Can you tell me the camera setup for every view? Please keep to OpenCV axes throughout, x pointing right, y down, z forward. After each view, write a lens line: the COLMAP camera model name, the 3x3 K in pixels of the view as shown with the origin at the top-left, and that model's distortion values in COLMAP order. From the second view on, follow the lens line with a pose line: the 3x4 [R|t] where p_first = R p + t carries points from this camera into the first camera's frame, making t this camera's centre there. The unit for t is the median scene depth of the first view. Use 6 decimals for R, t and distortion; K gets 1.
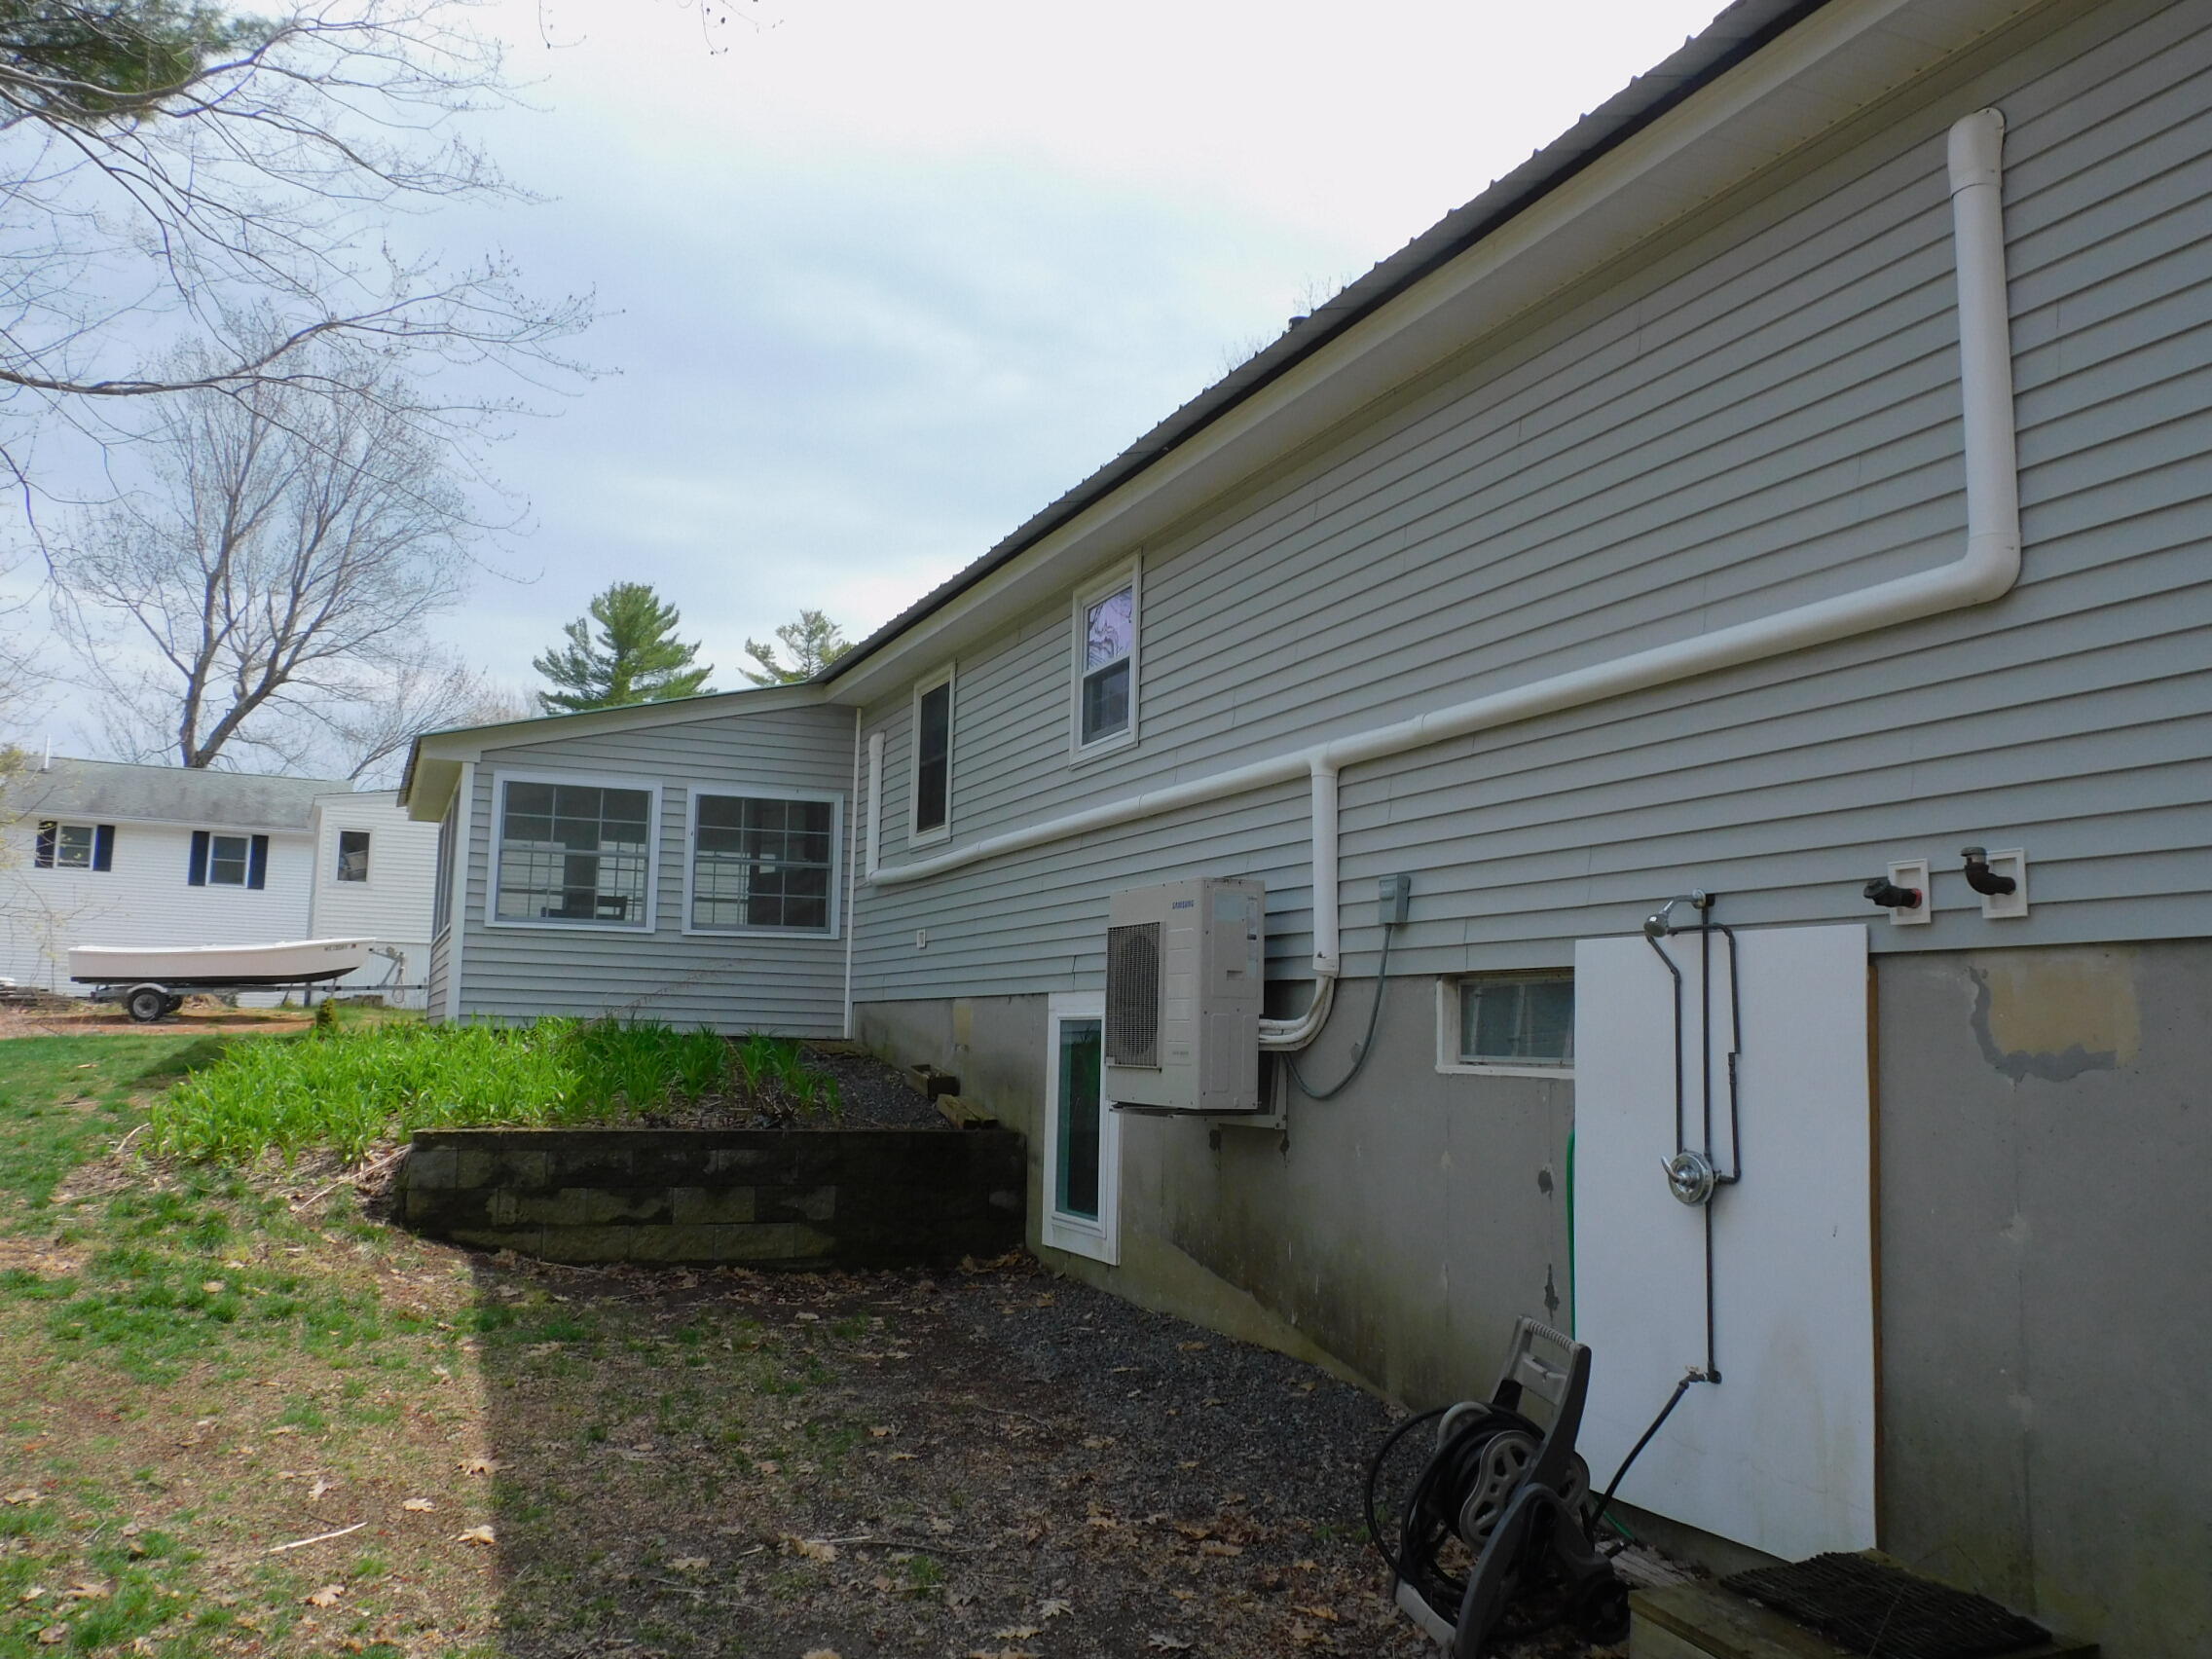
lens RADIAL K [[1728.2, 0, 1106.0], [0, 1728.2, 829.5], [0, 0, 1]] dist [0.005842, -0.000879]
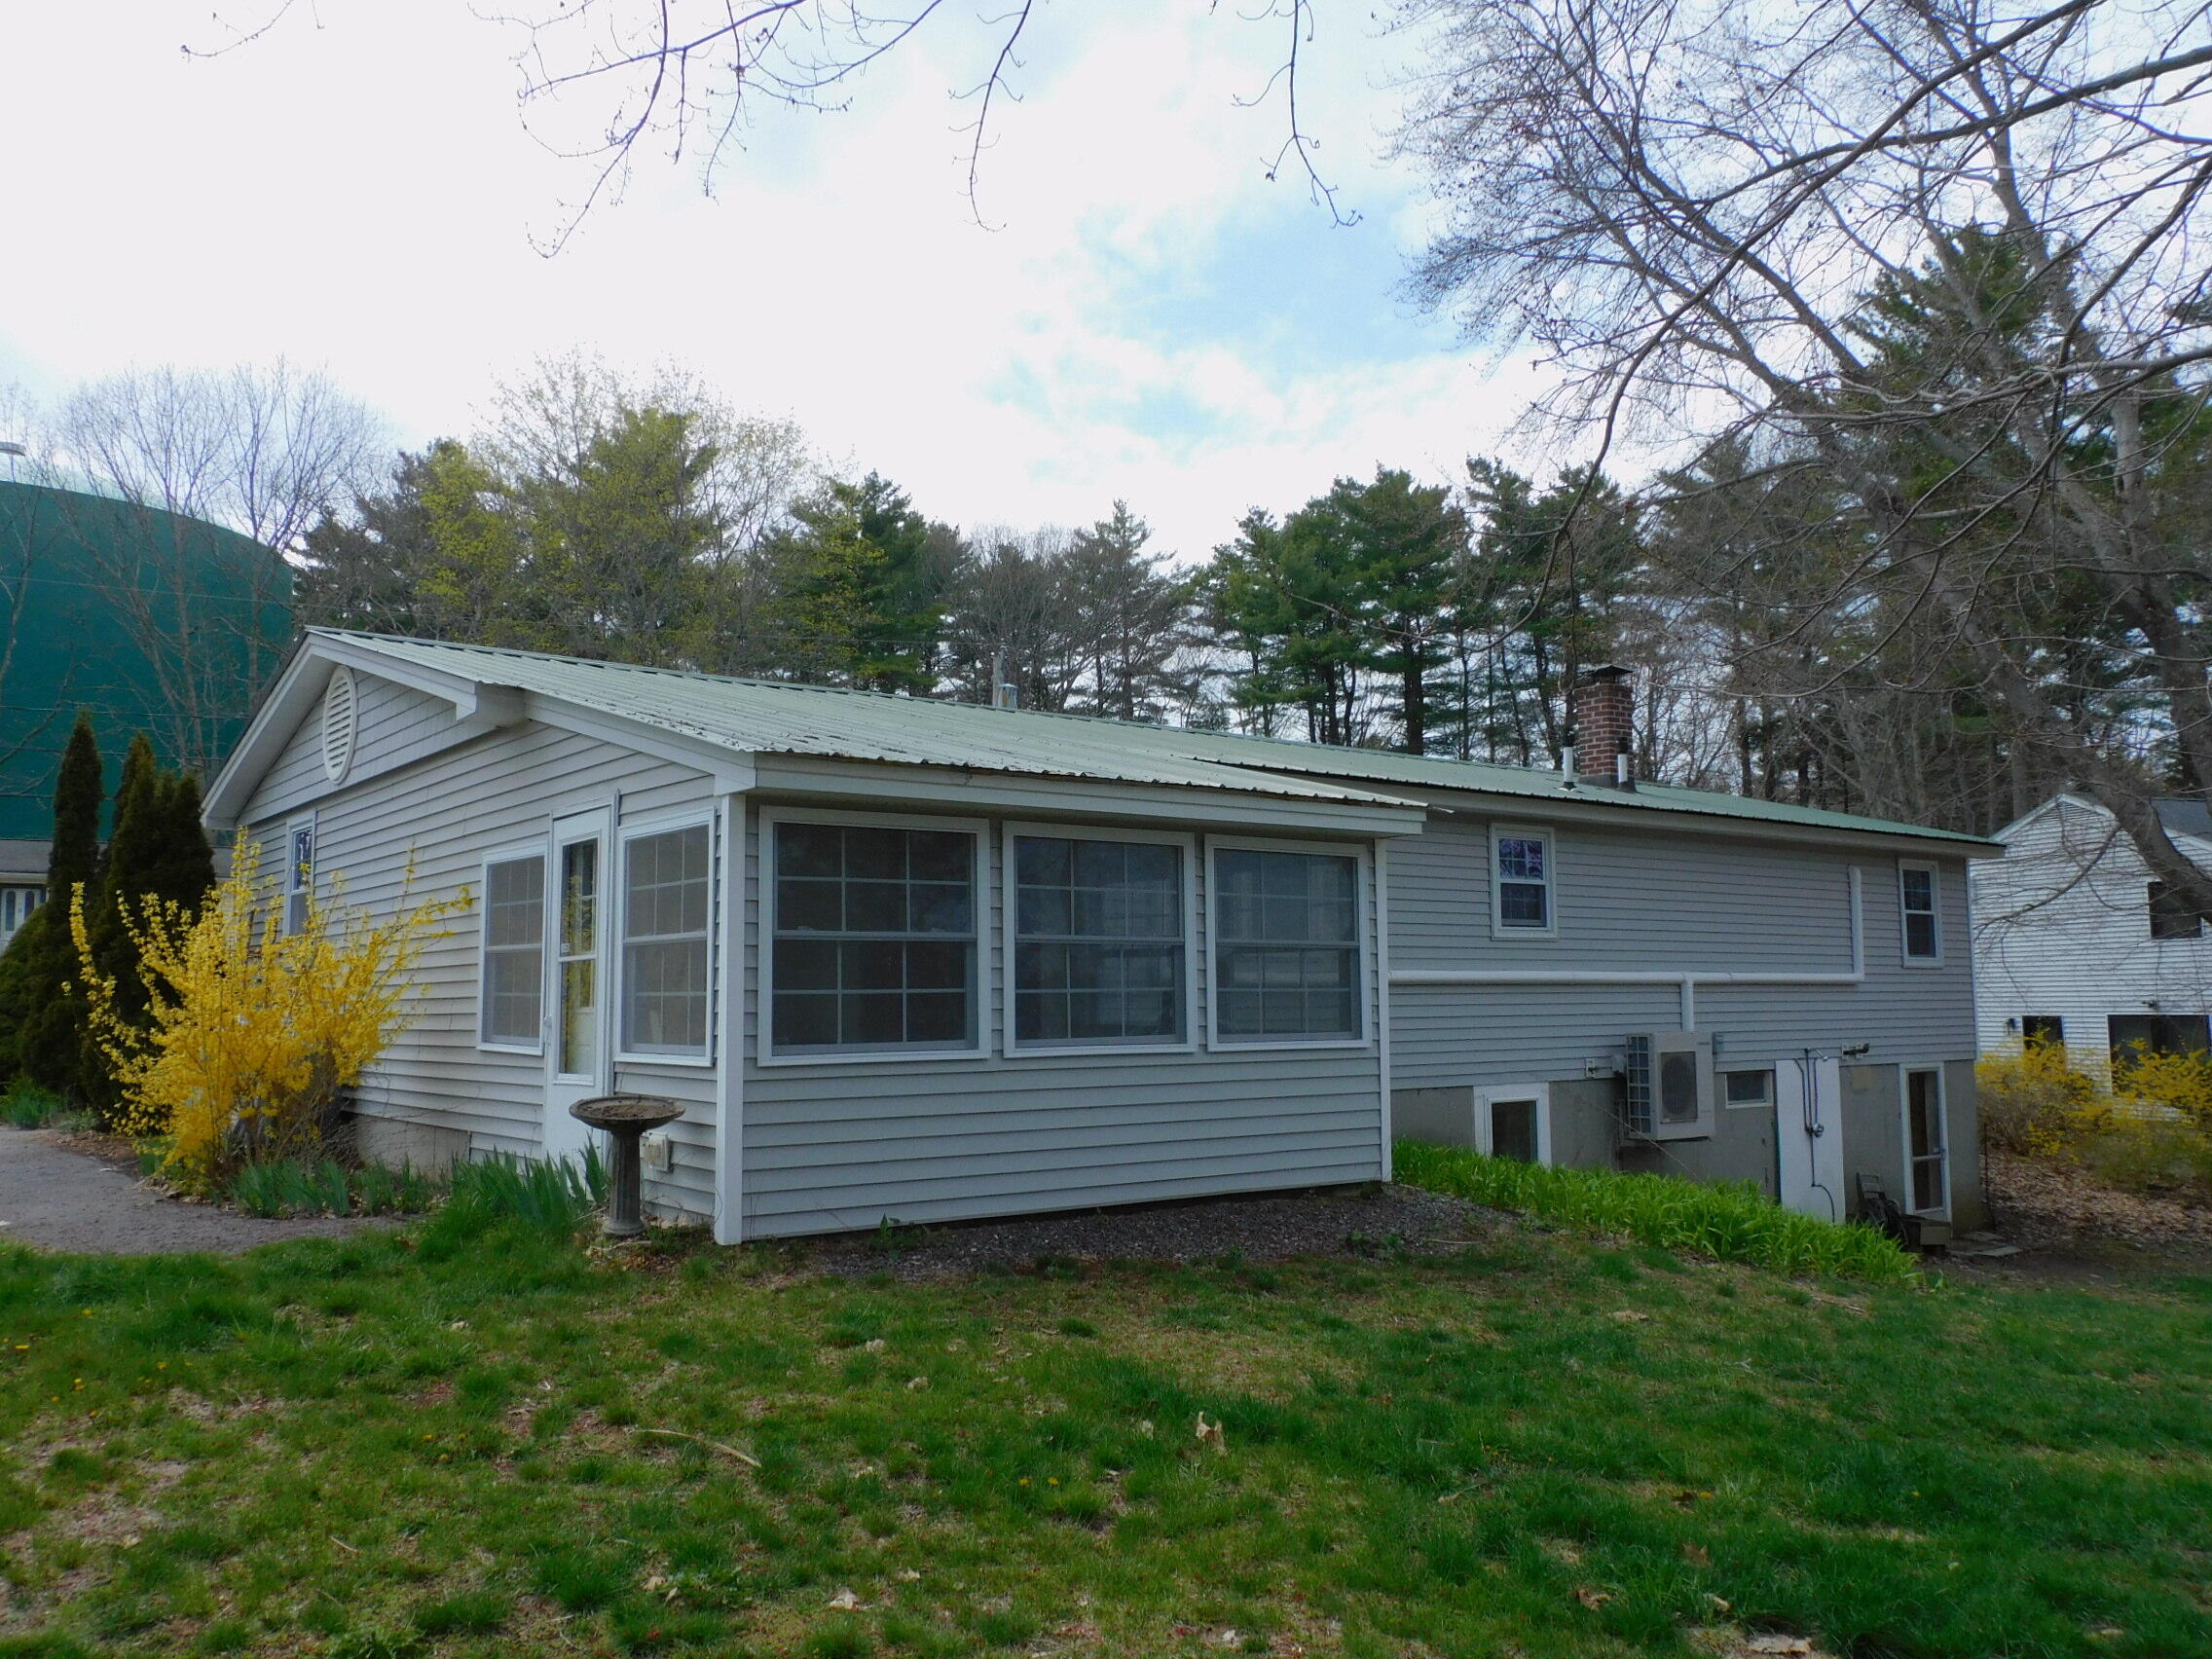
lens RADIAL K [[1758.8, 0, 1106.0], [0, 1758.8, 829.5], [0, 0, 1]] dist [-0.011075, -0.005620]
pose [[-0.237217, 0.075108, 0.968549, -1.995341], [-0.116739, 0.987578, -0.105175, 0.100196], [-0.964417, -0.138016, -0.225502, 2.320167]]
